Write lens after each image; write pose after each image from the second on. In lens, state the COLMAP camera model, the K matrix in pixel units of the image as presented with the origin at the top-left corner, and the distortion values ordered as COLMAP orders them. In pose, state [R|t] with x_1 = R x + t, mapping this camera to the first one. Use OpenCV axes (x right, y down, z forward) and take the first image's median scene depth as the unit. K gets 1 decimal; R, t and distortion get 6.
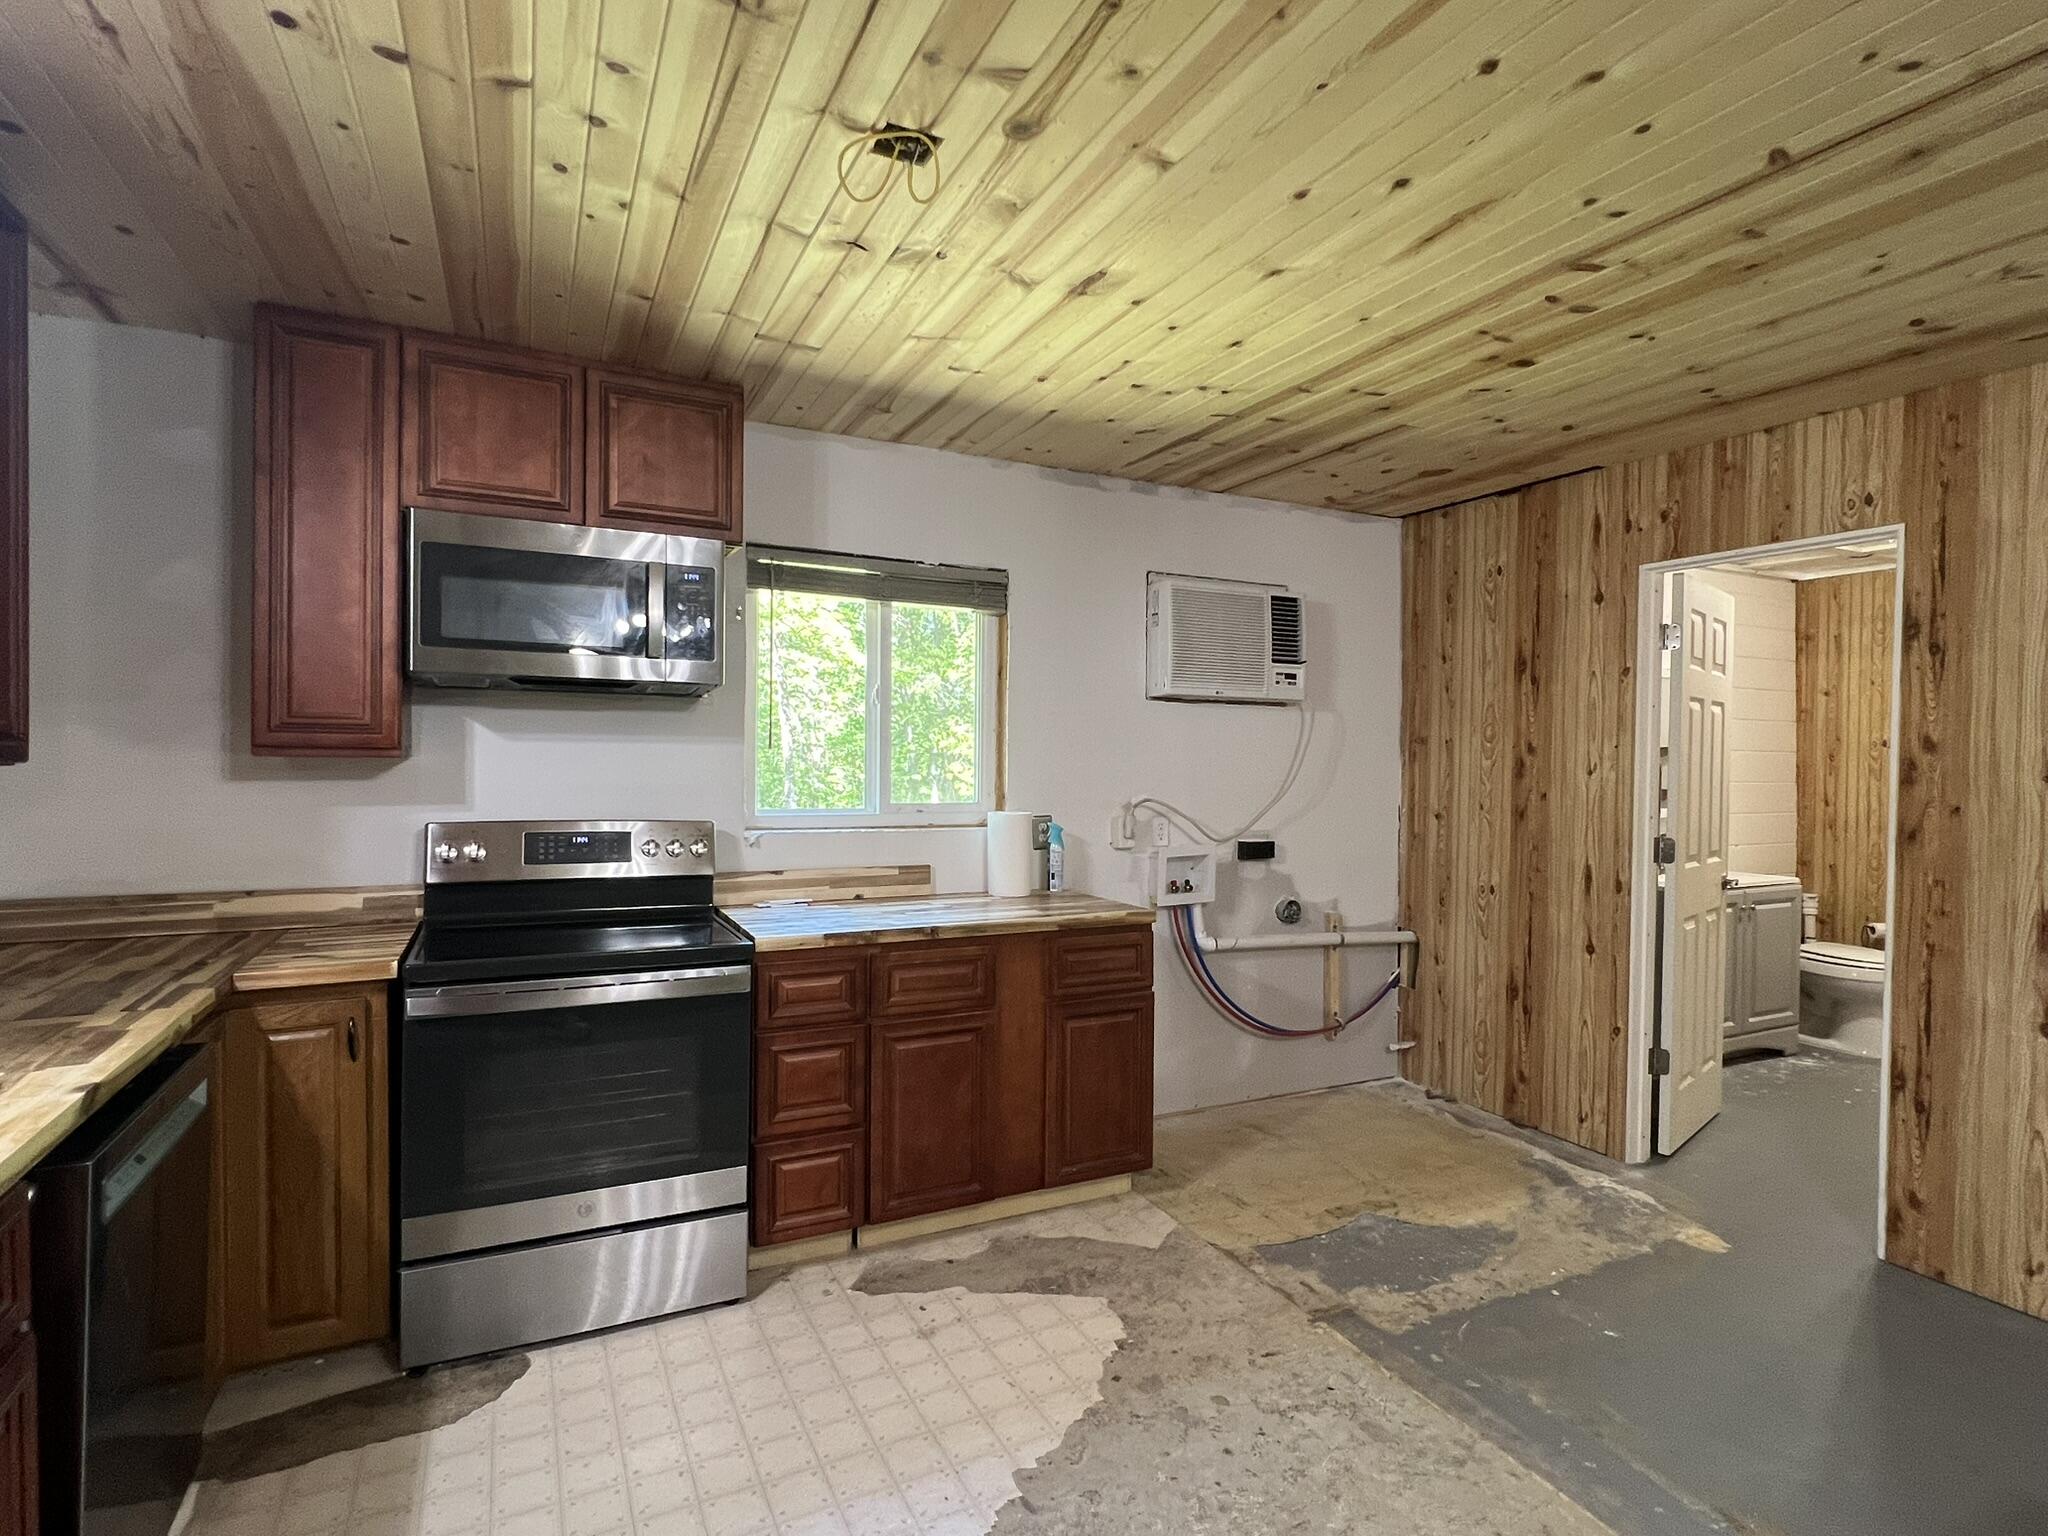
lens RADIAL K [[1015.0, 0, 1021.8], [0, 1015.0, 774.5], [0, 0, 1]] dist [-0.003648, 0.002493]
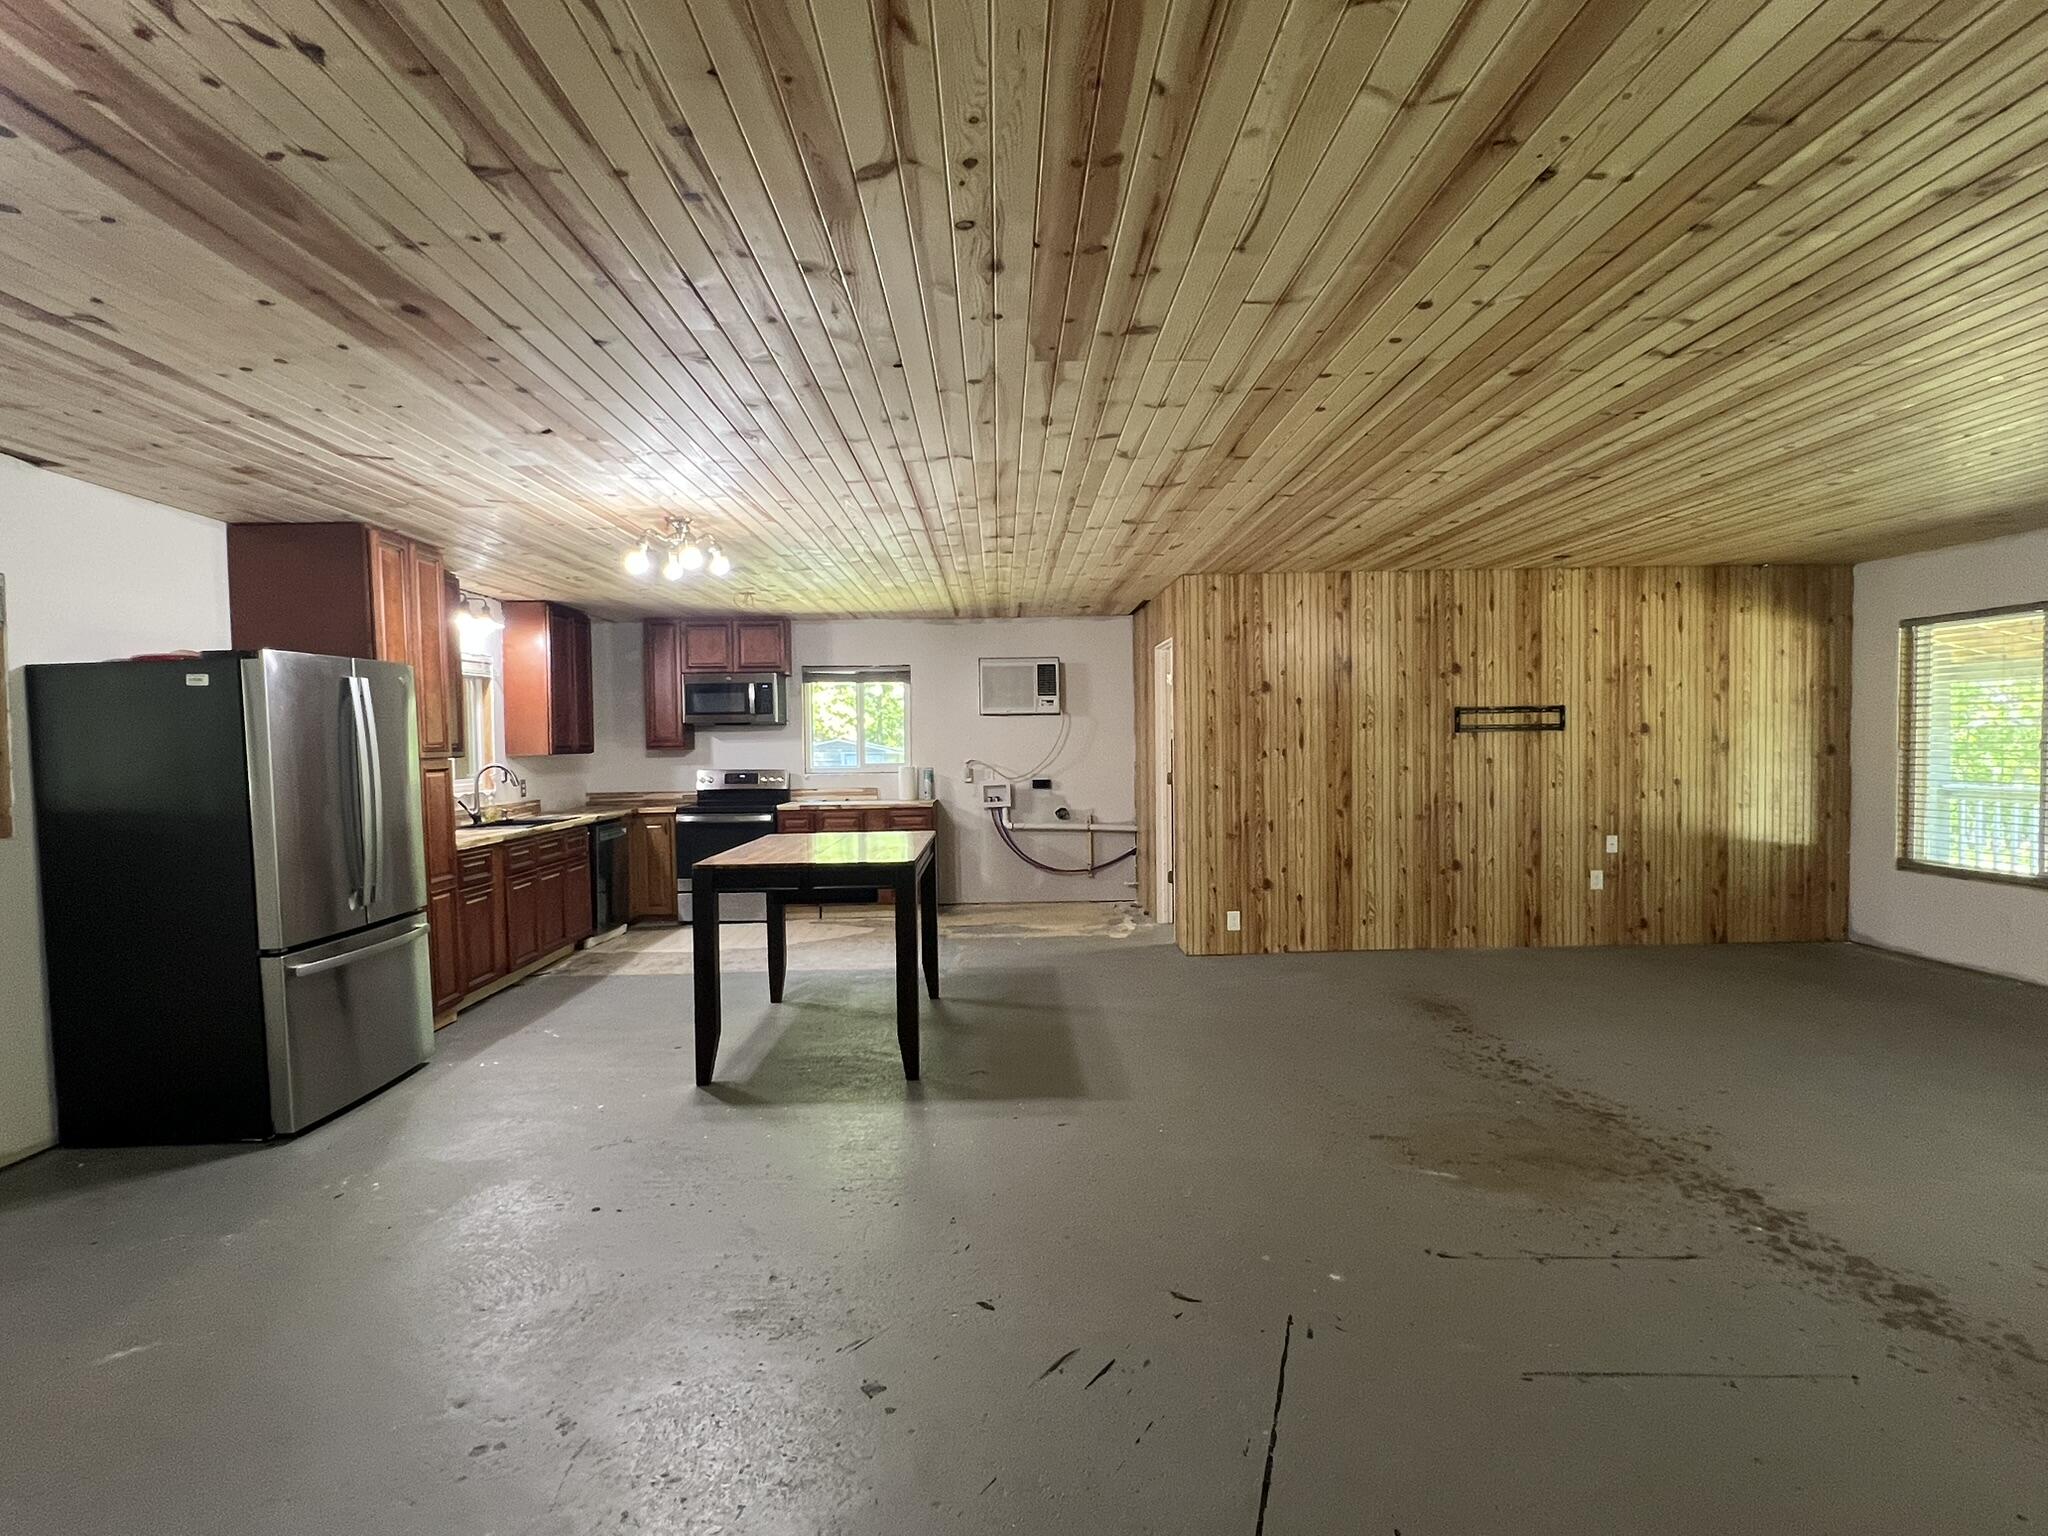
lens RADIAL K [[1015.0, 0, 1024.0], [0, 1015.0, 771.8], [0, 0, 1]] dist [-0.003648, 0.002493]
pose [[0.908701, -0.016241, -0.417131, 1.380690], [0.020736, 0.999765, 0.006248, 0.045673], [0.416932, -0.014327, 0.908825, -1.197179]]
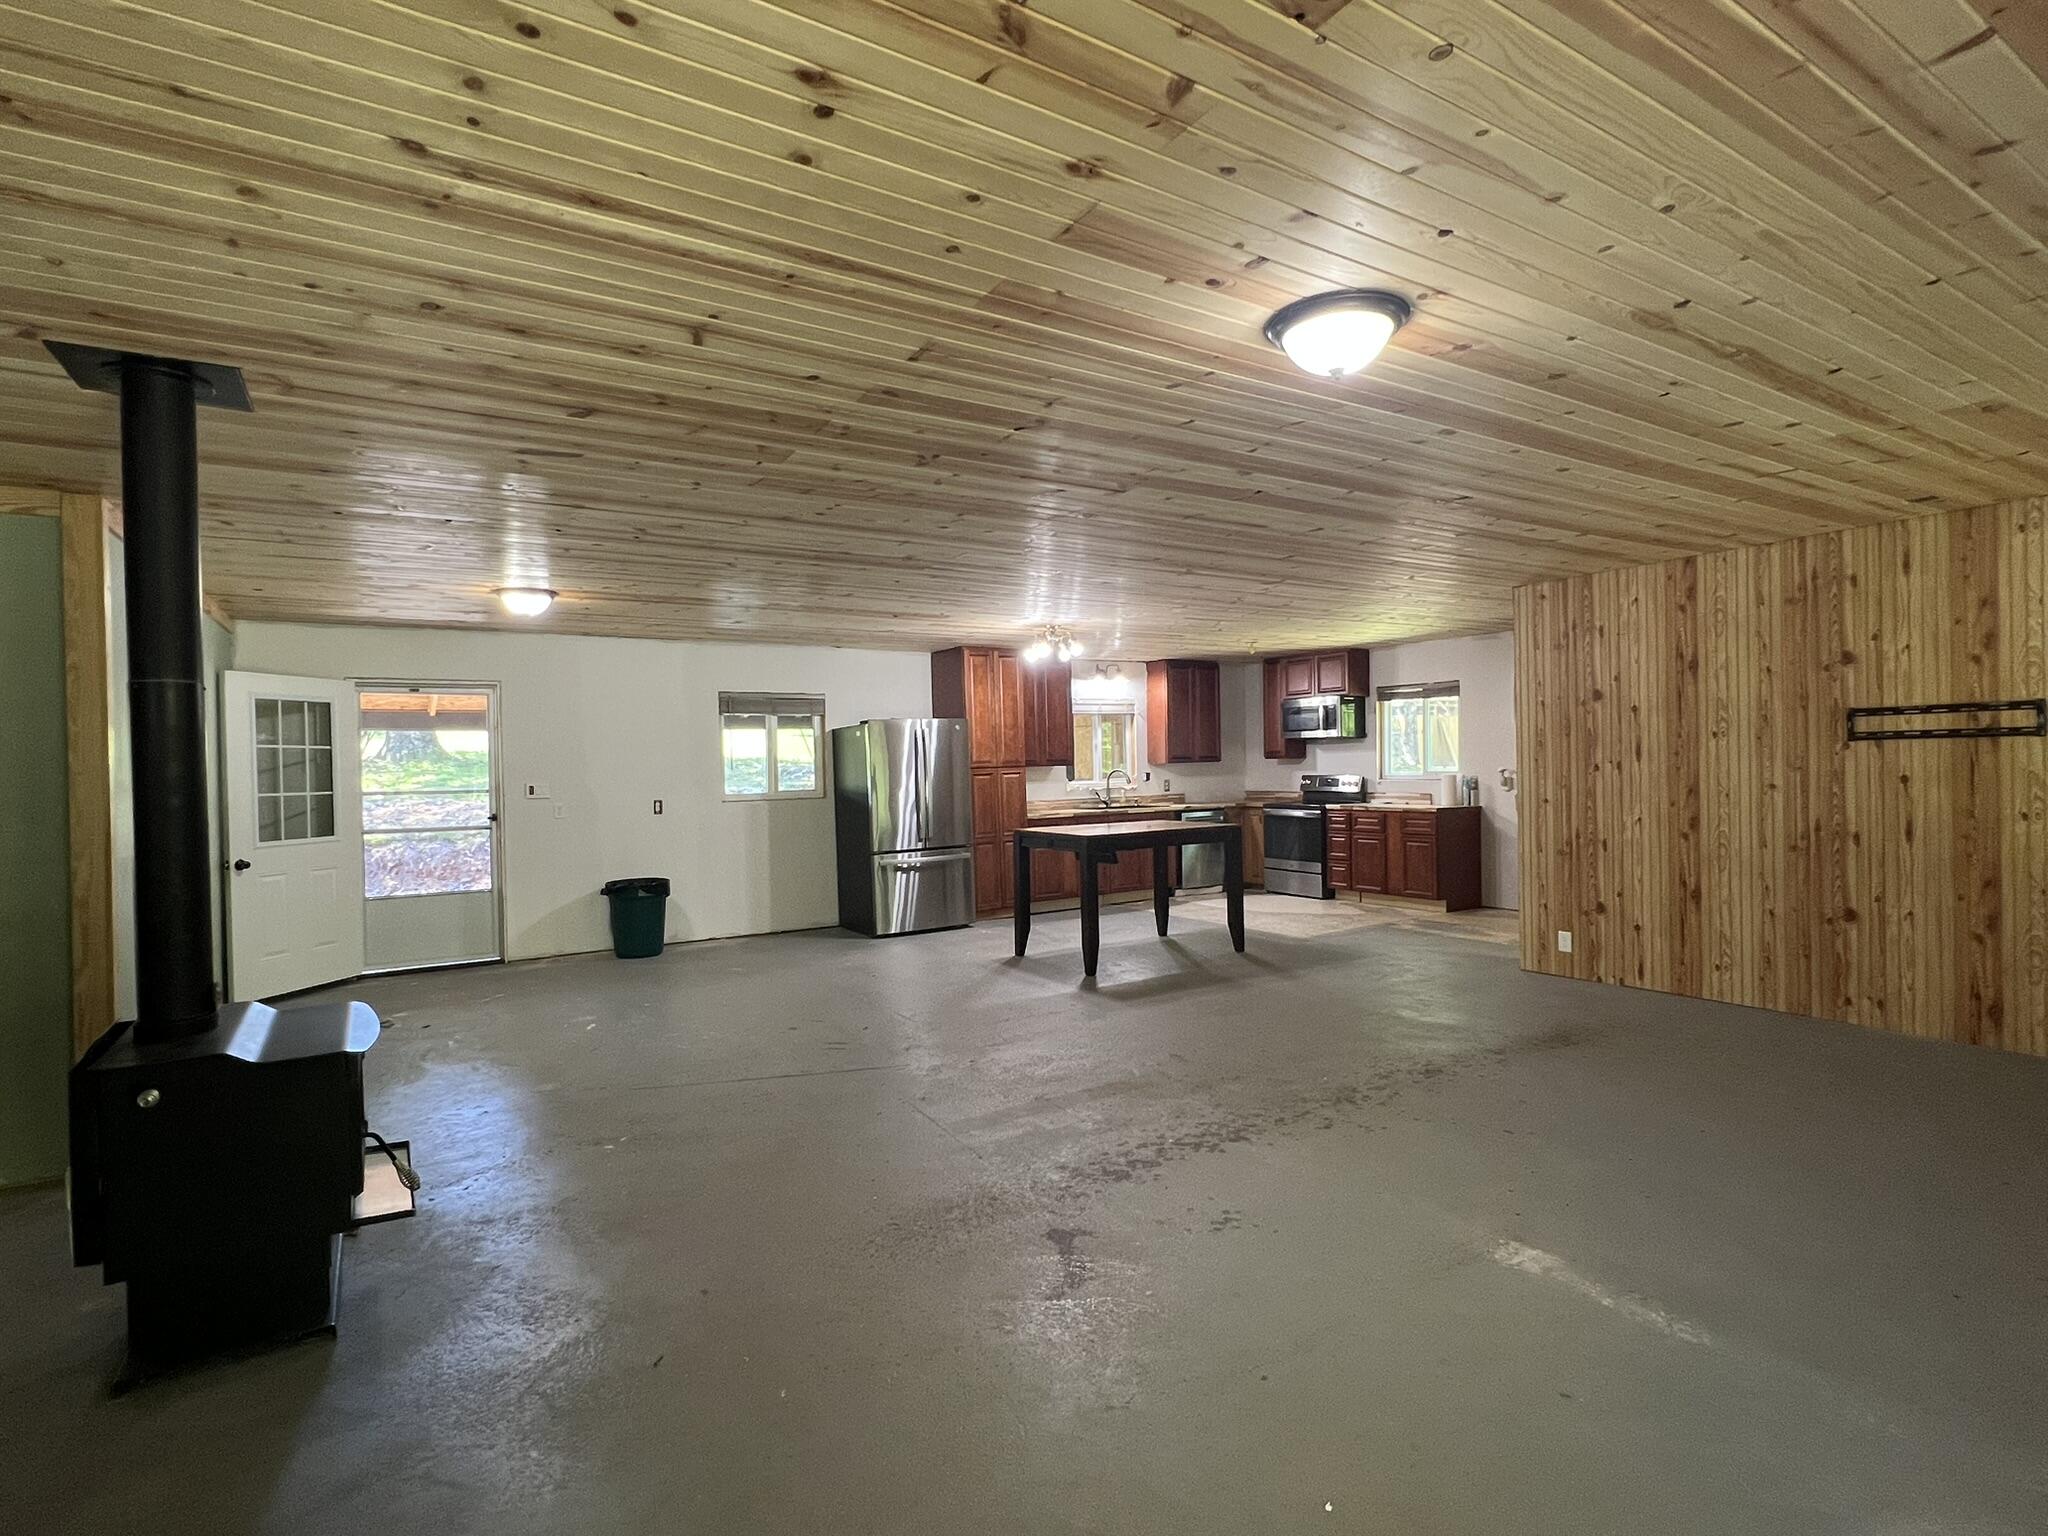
lens RADIAL K [[1015.0, 0, 1028.1], [0, 1015.0, 770.8], [0, 0, 1]] dist [-0.003648, 0.002493]
pose [[0.108820, -0.008681, -0.994024, 2.733998], [0.003632, 0.999959, -0.008335, 0.051249], [0.994055, -0.002704, 0.108847, -0.410270]]
